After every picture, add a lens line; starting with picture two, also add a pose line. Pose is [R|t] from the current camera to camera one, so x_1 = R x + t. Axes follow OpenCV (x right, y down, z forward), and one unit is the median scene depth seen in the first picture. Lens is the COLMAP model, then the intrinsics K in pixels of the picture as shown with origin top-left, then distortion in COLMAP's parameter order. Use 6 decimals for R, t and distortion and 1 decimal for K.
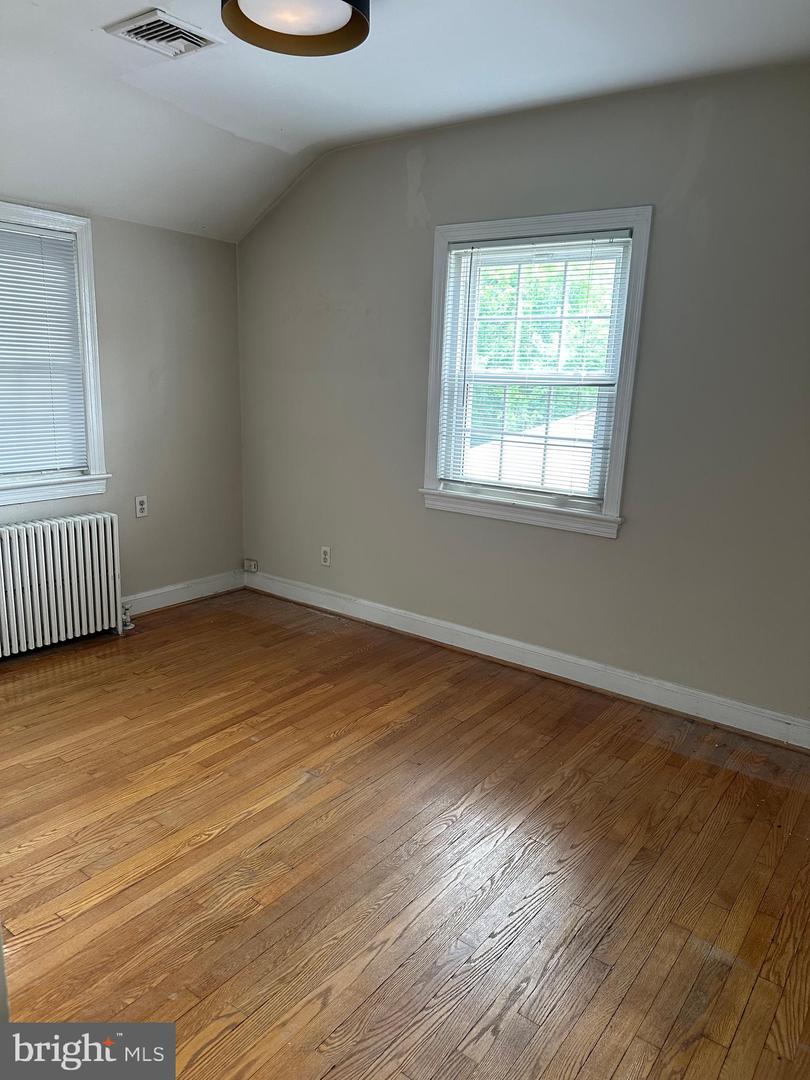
lens RADIAL K [[766.9, 0, 406.5], [0, 766.9, 543.9], [0, 0, 1]] dist [0.020663, -0.037452]
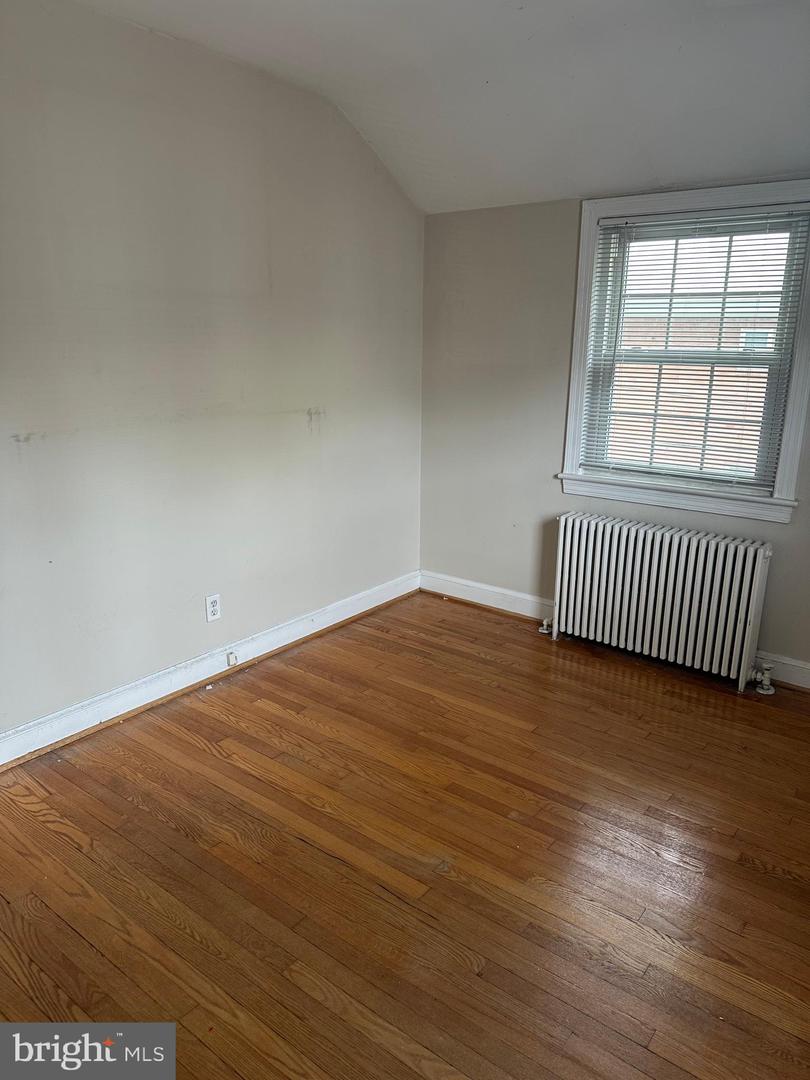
lens RADIAL K [[766.9, 0, 405.4], [0, 766.9, 543.5], [0, 0, 1]] dist [0.020663, -0.037452]
pose [[-0.017662, 0.235269, -0.971770, 0.558693], [-0.243710, 0.941594, 0.232392, -0.189686], [0.969687, 0.240935, 0.040707, 0.813781]]
